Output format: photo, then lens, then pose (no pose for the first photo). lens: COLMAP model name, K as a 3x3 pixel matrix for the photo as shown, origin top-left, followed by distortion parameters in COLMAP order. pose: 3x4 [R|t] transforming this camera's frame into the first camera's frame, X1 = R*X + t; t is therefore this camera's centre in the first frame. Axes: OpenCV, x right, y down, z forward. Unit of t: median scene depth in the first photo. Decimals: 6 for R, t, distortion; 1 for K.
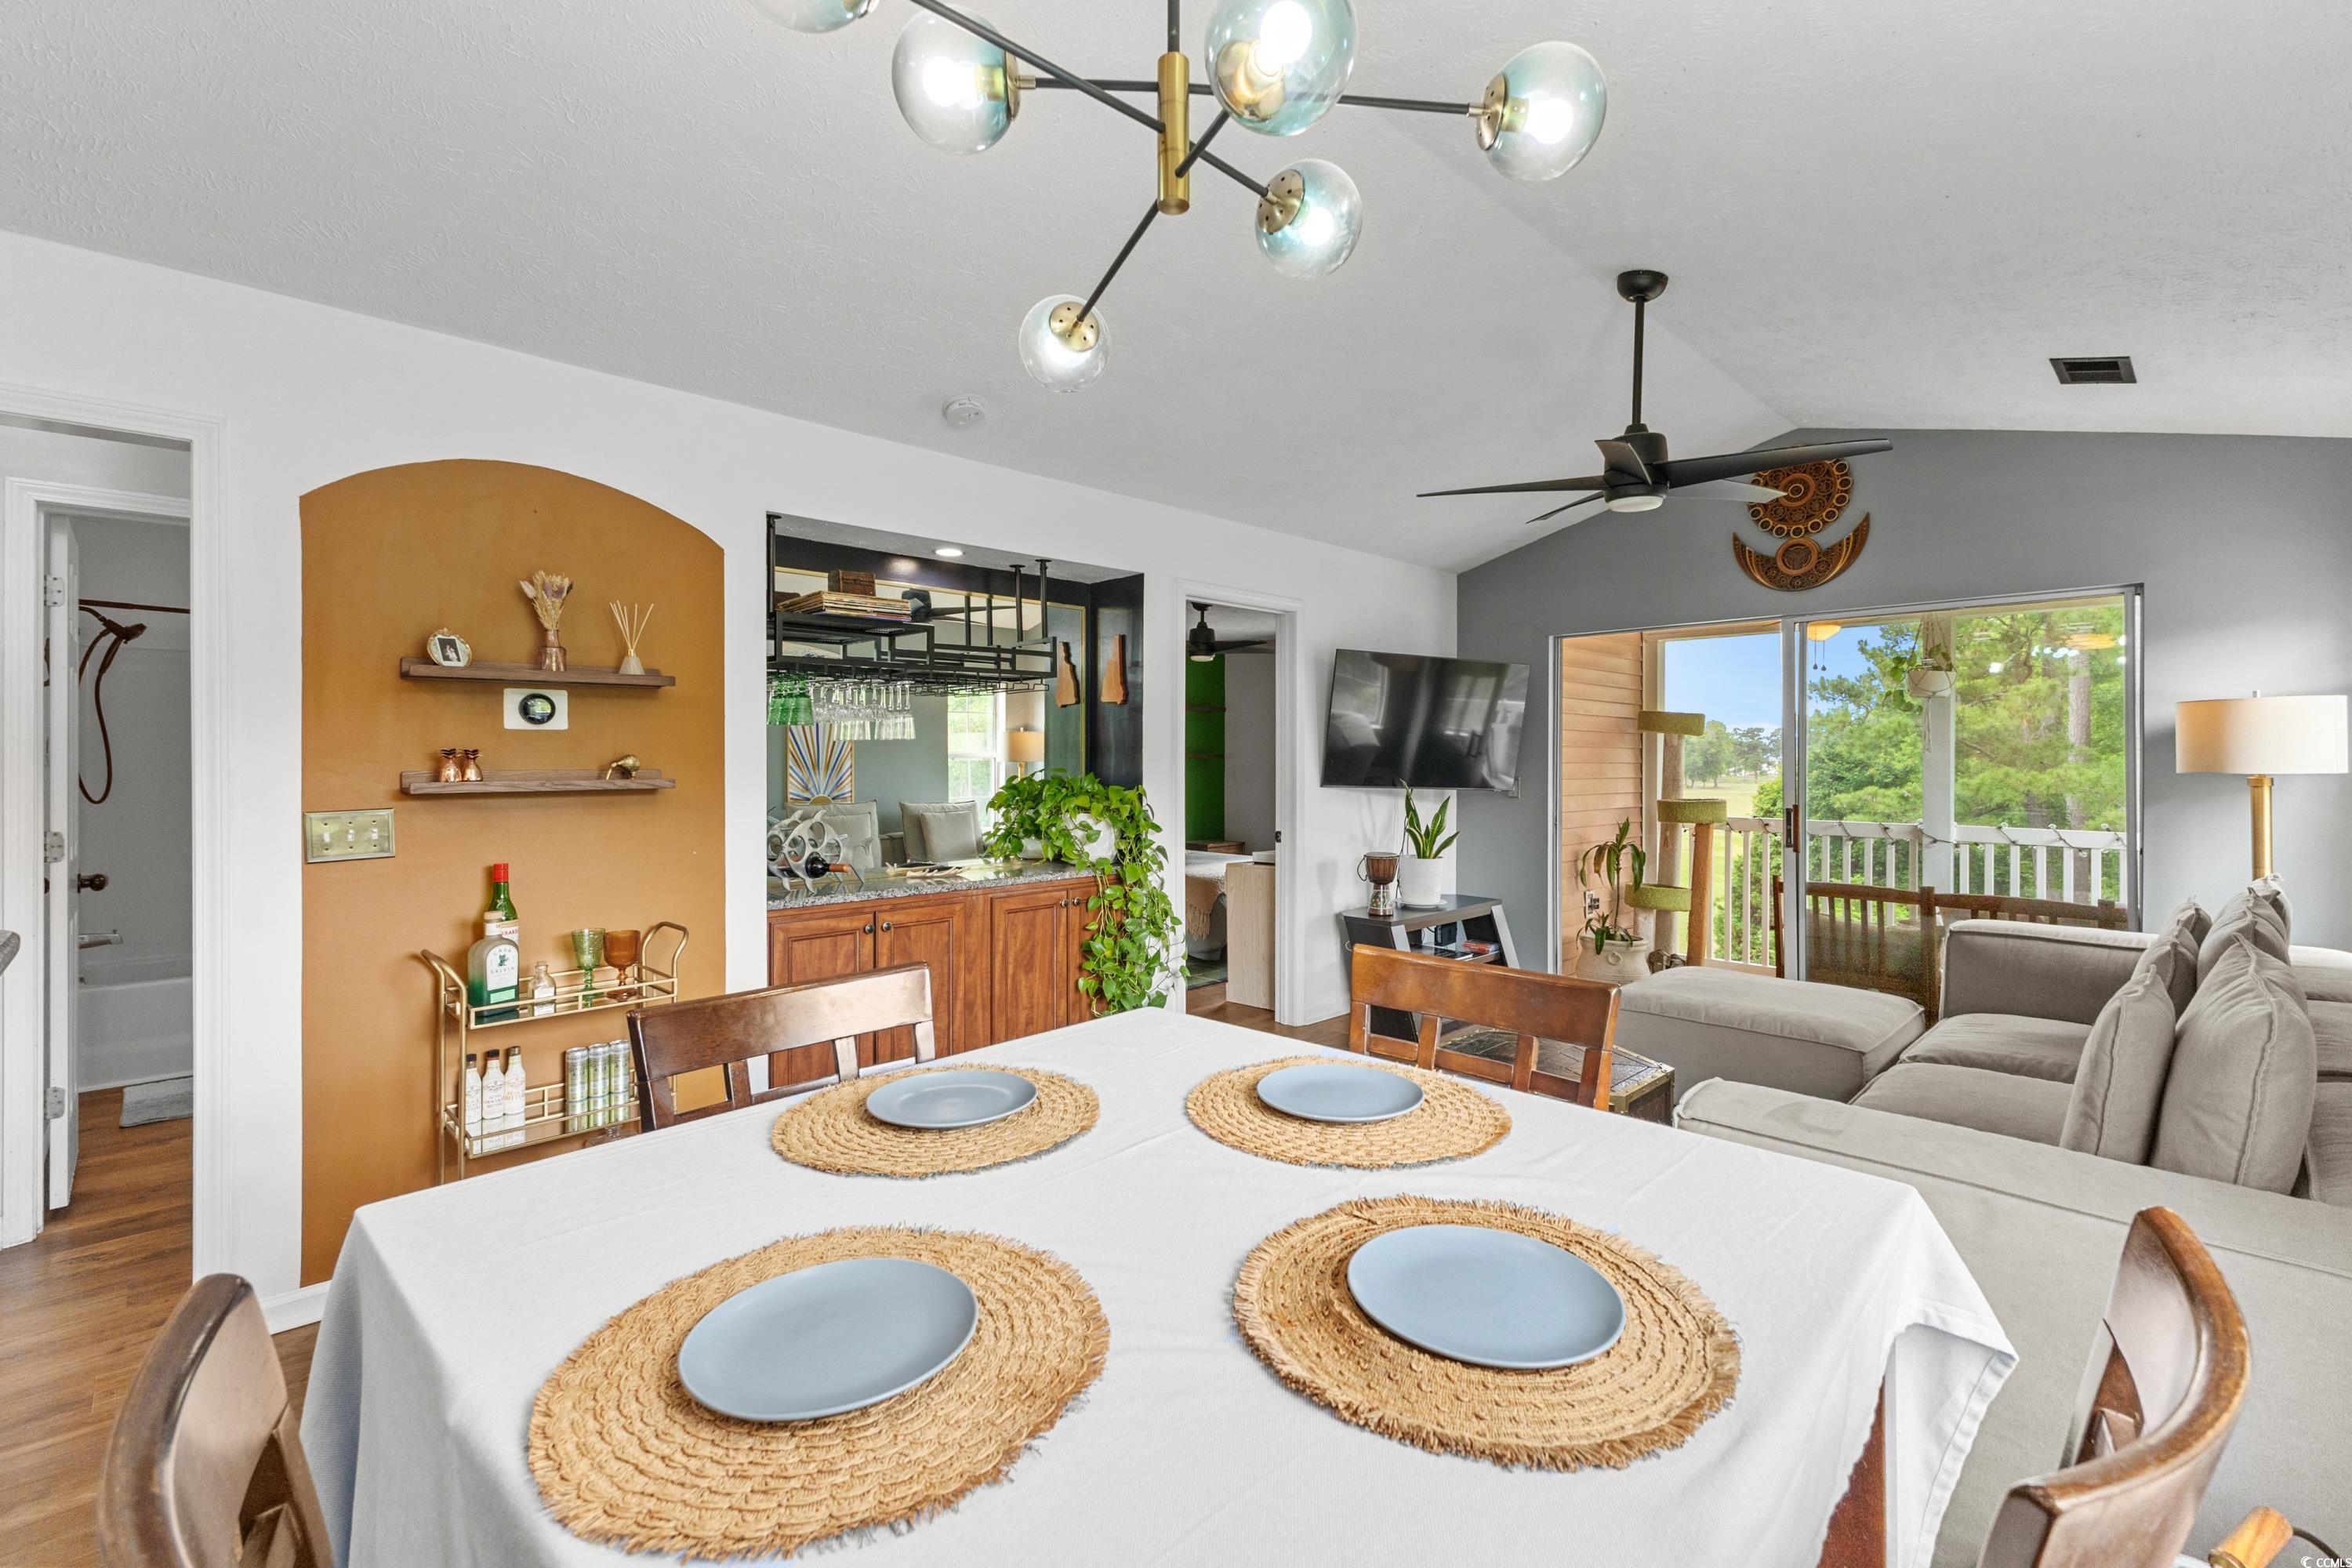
lens RADIAL K [[1031.8, 0, 1167.2], [0, 1031.8, 760.8], [0, 0, 1]] dist [0.012676, -0.000577]
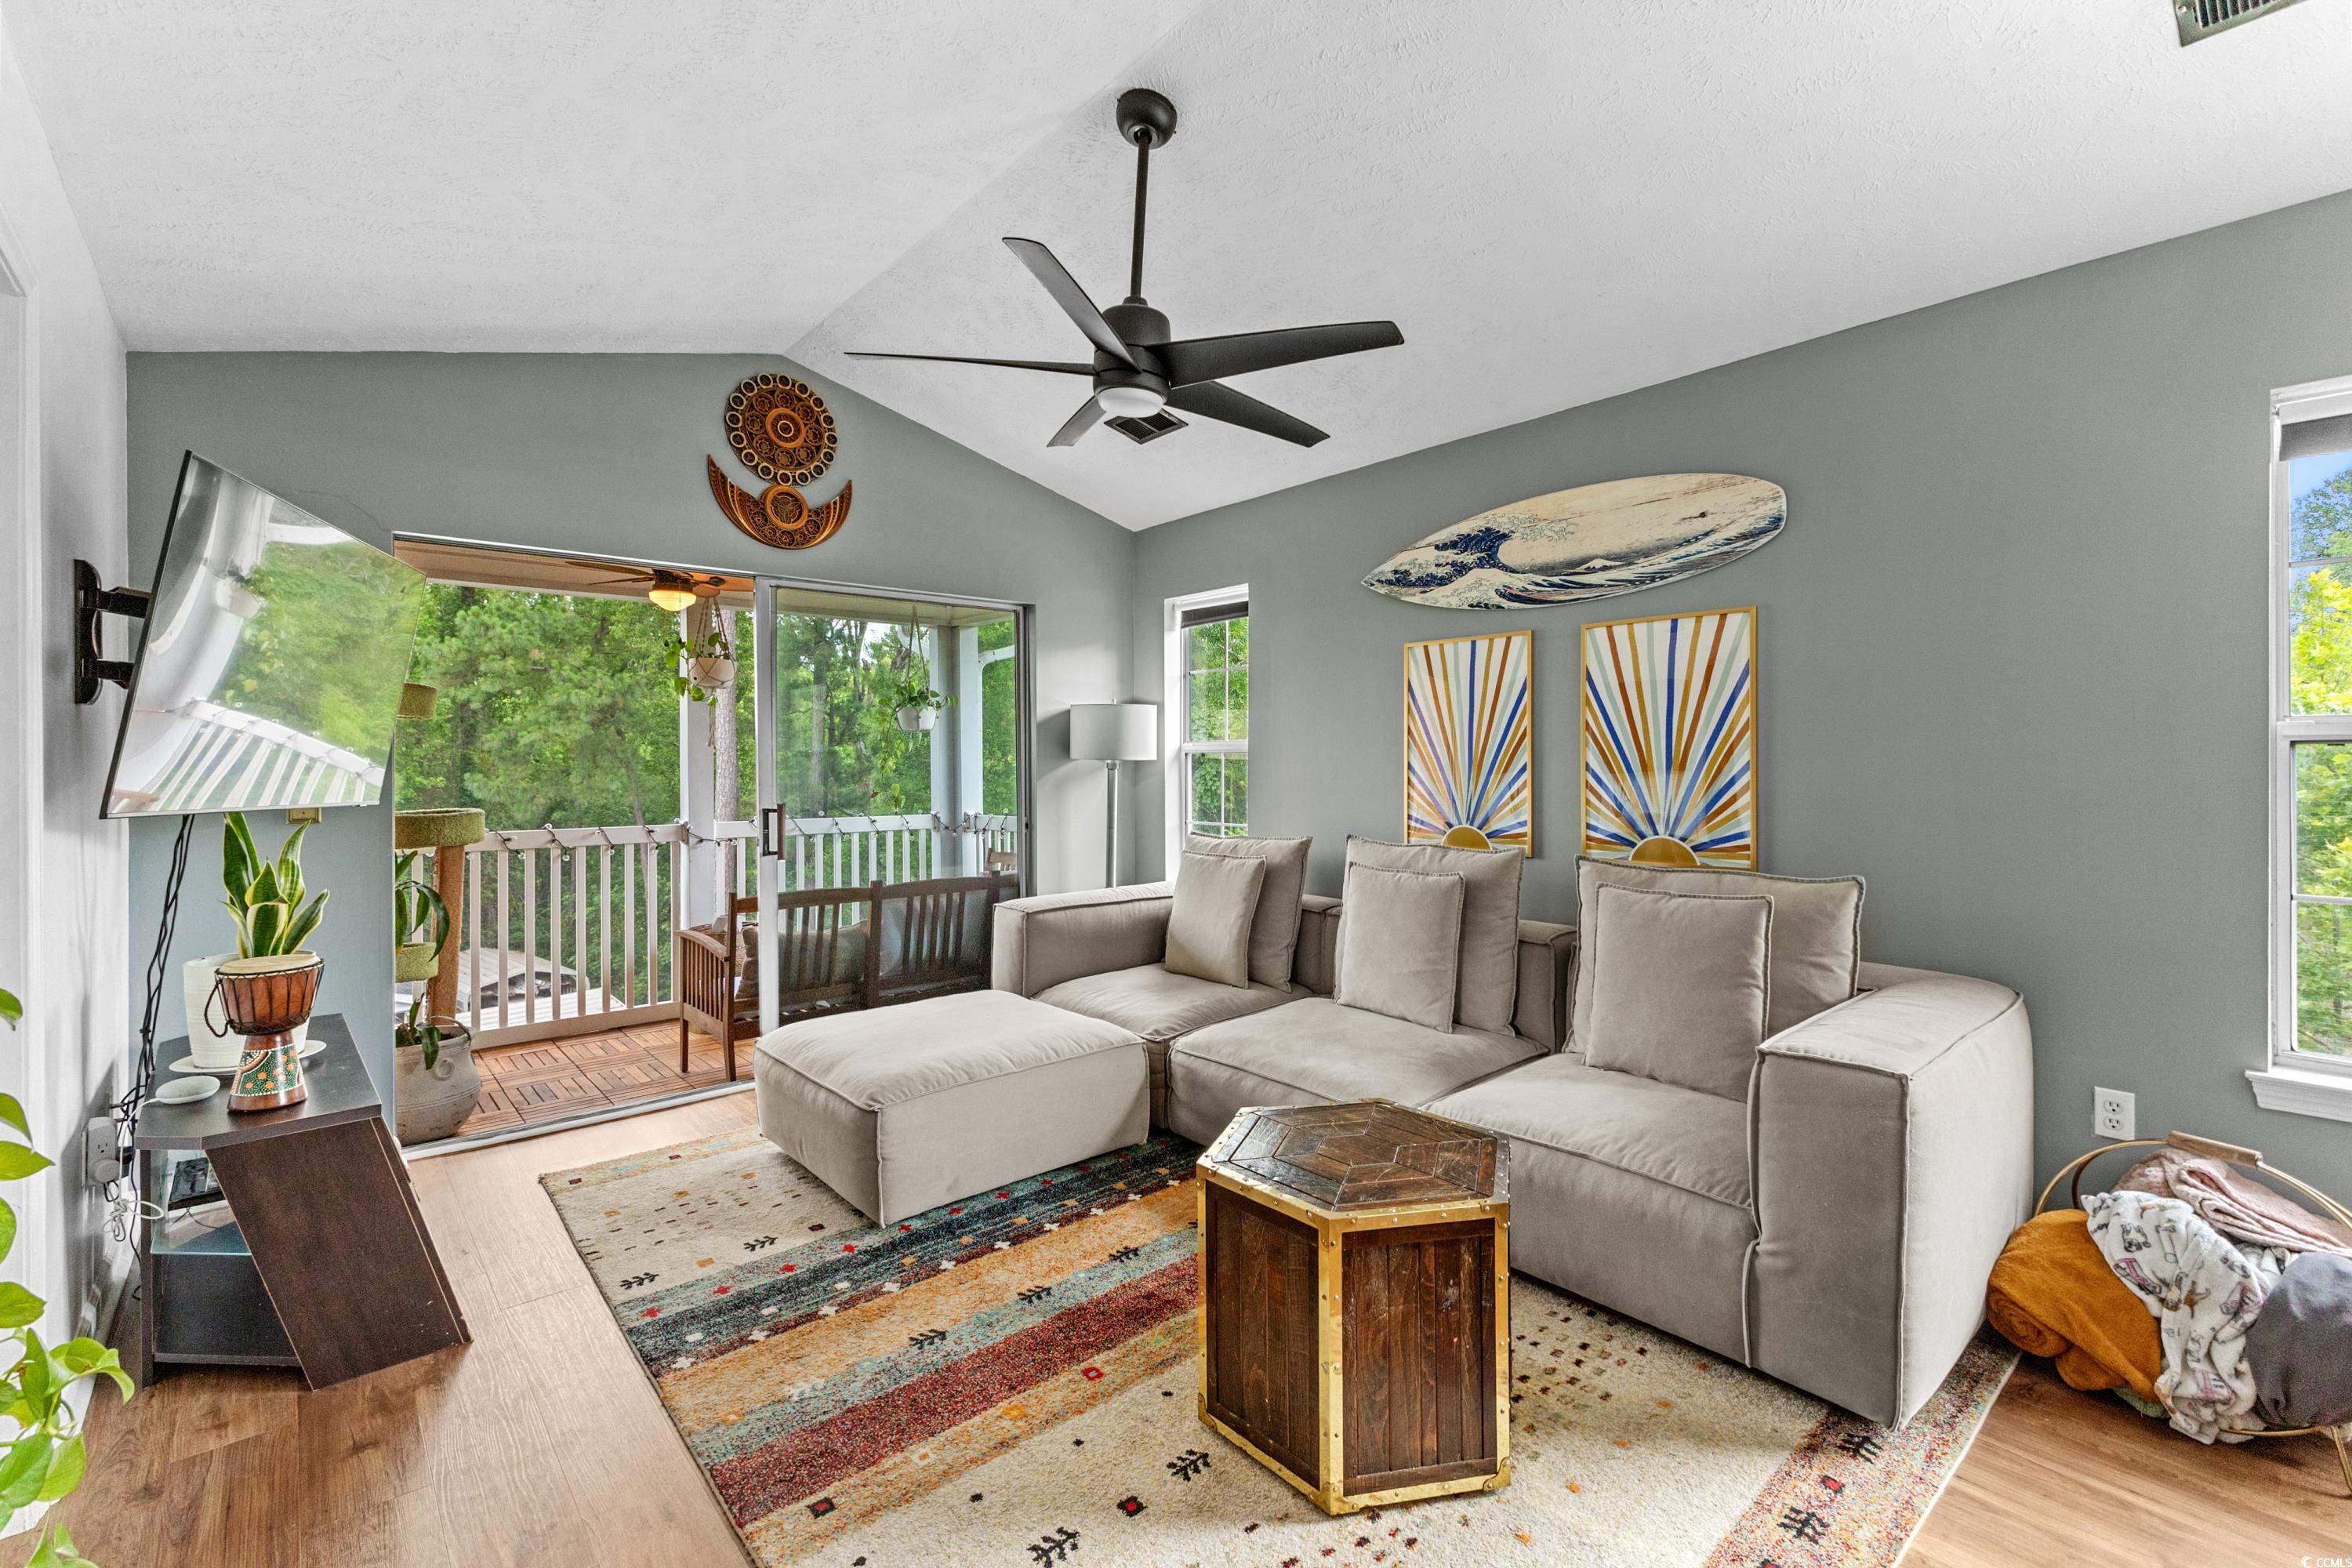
lens RADIAL K [[1020.0, 0, 1186.1], [0, 1020.0, 761.9], [0, 0, 1]] dist [0.010563, -0.003850]
pose [[0.049964, -0.002498, 0.998748, -0.203953], [0.008897, 0.999958, 0.002056, 0.010089], [-0.998711, 0.008783, 0.049985, 0.638362]]
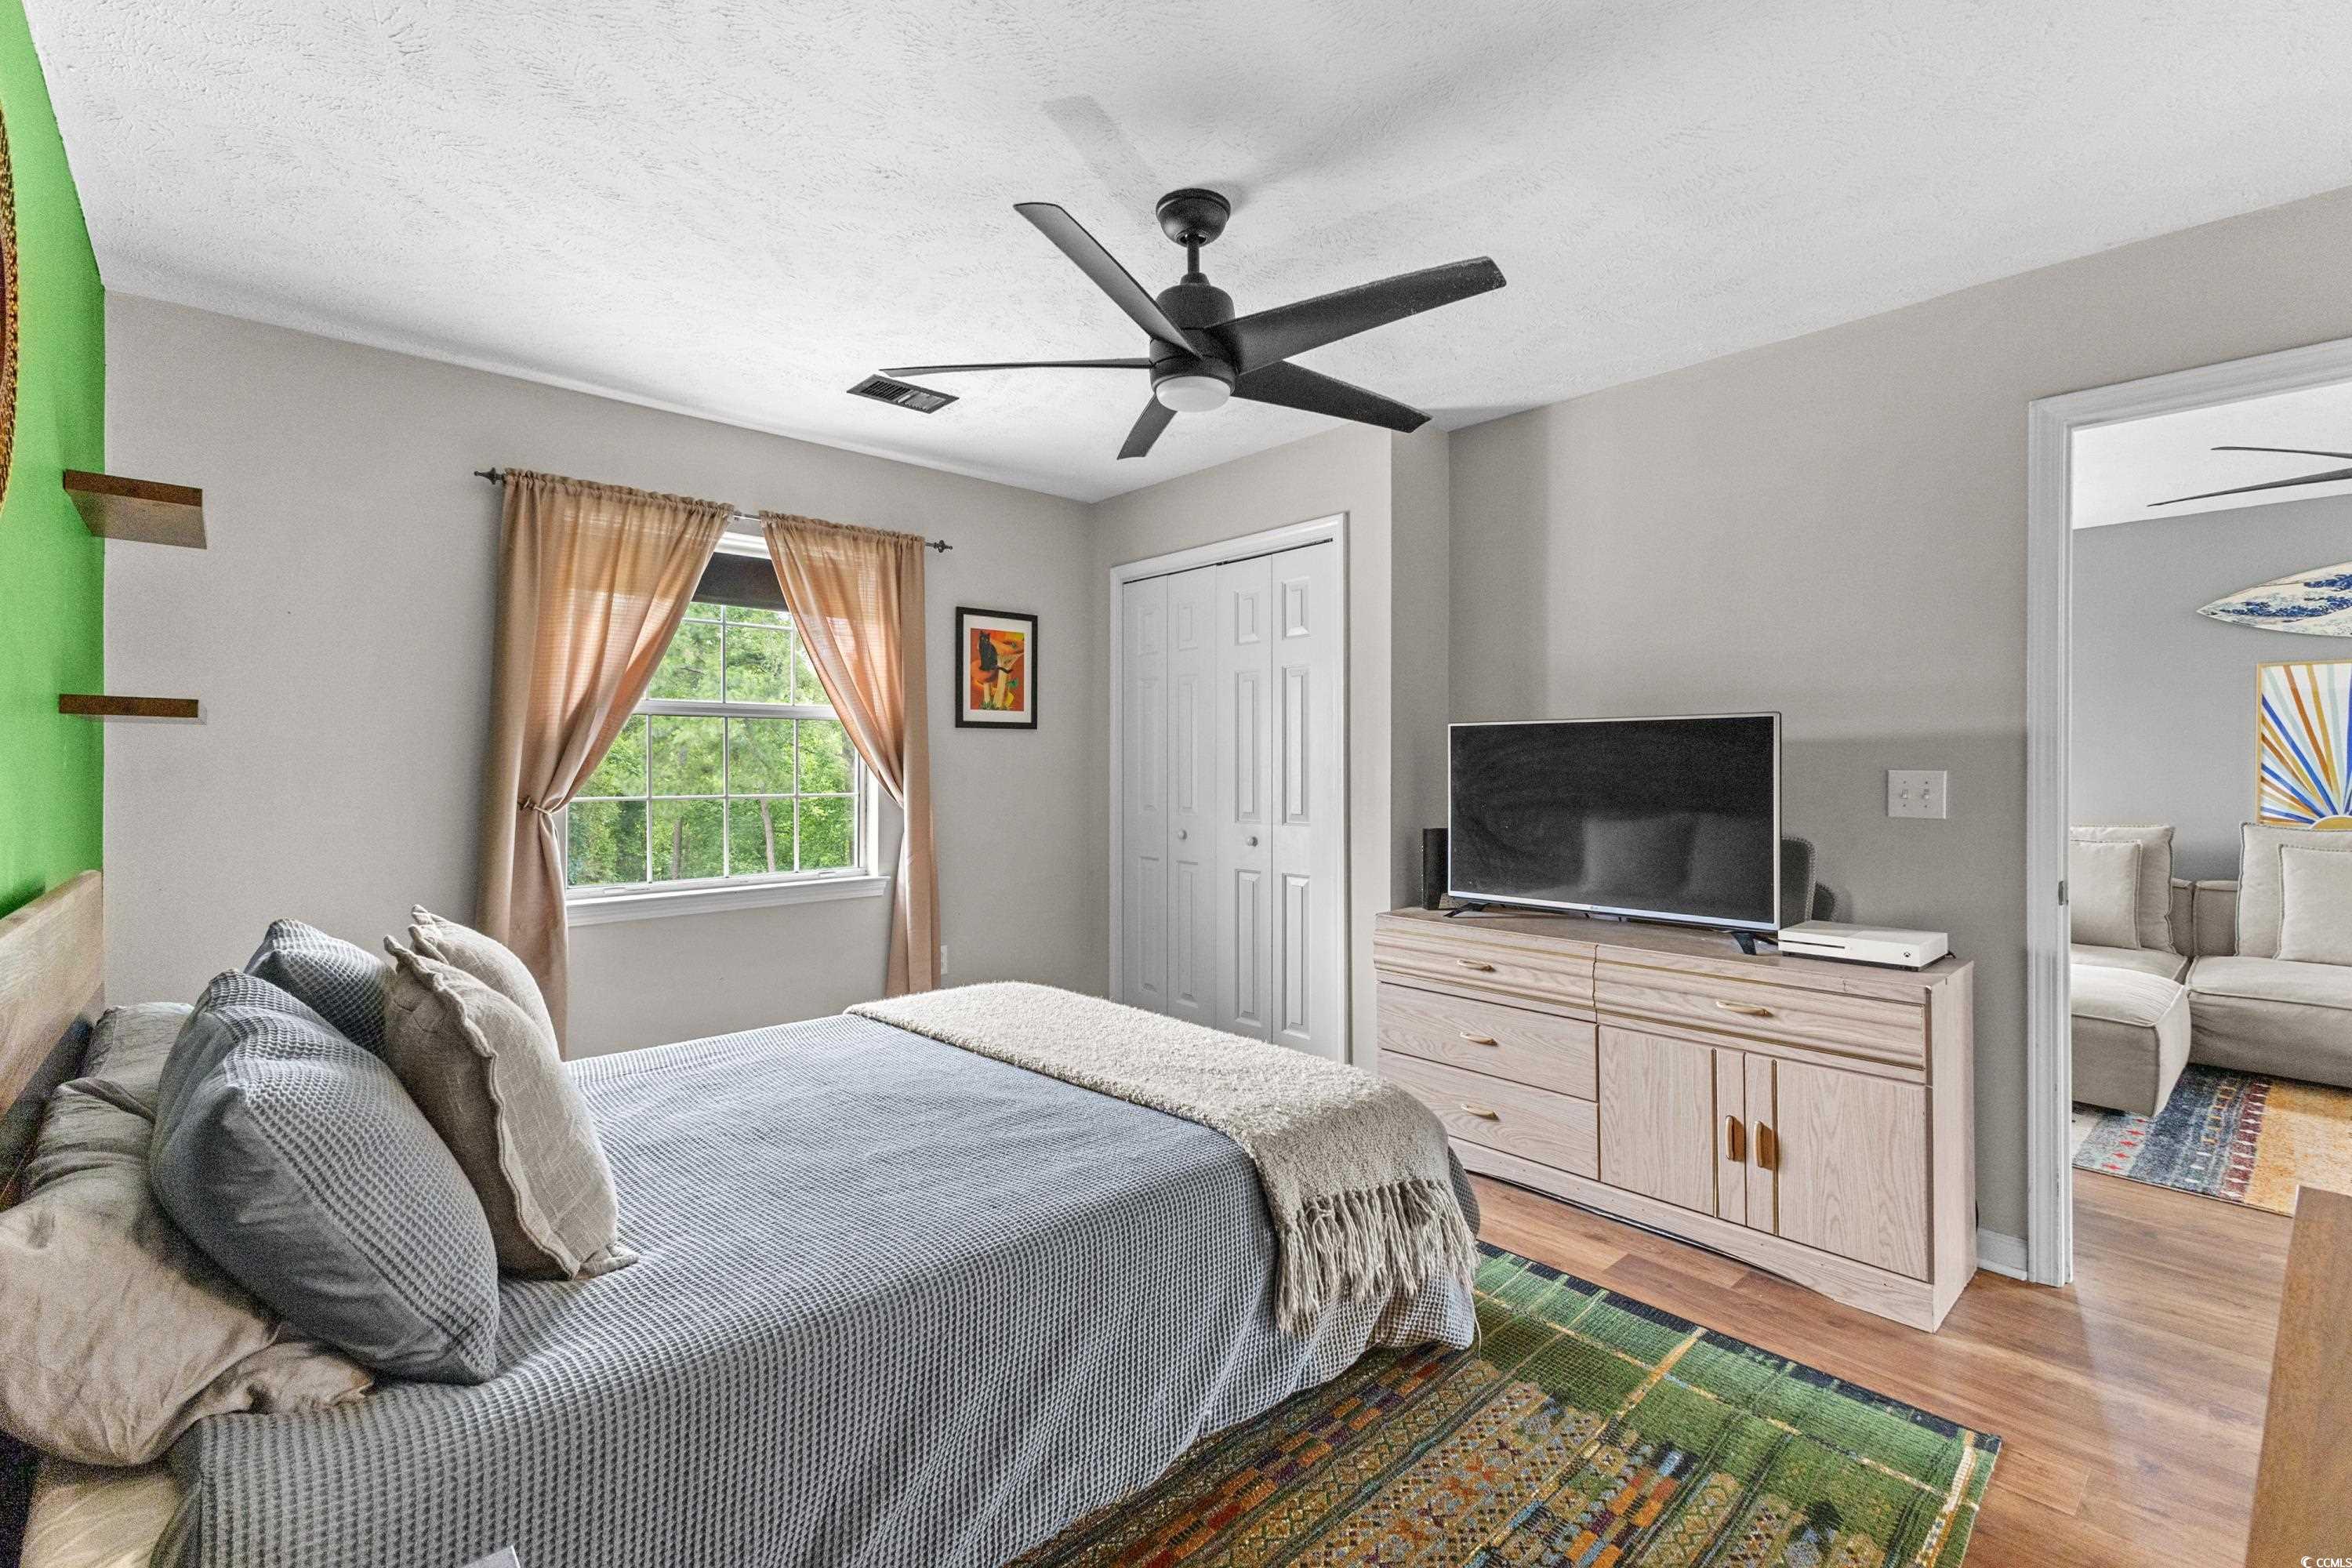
lens RADIAL K [[1049.6, 0, 1187.0], [0, 1049.6, 755.8], [0, 0, 1]] dist [0.014409, -0.001172]
pose [[0.033440, 0.002243, 0.999438, -0.432106], [0.002195, 0.999995, -0.002318, 0.007328], [-0.999438, 0.002271, 0.033435, 1.490711]]
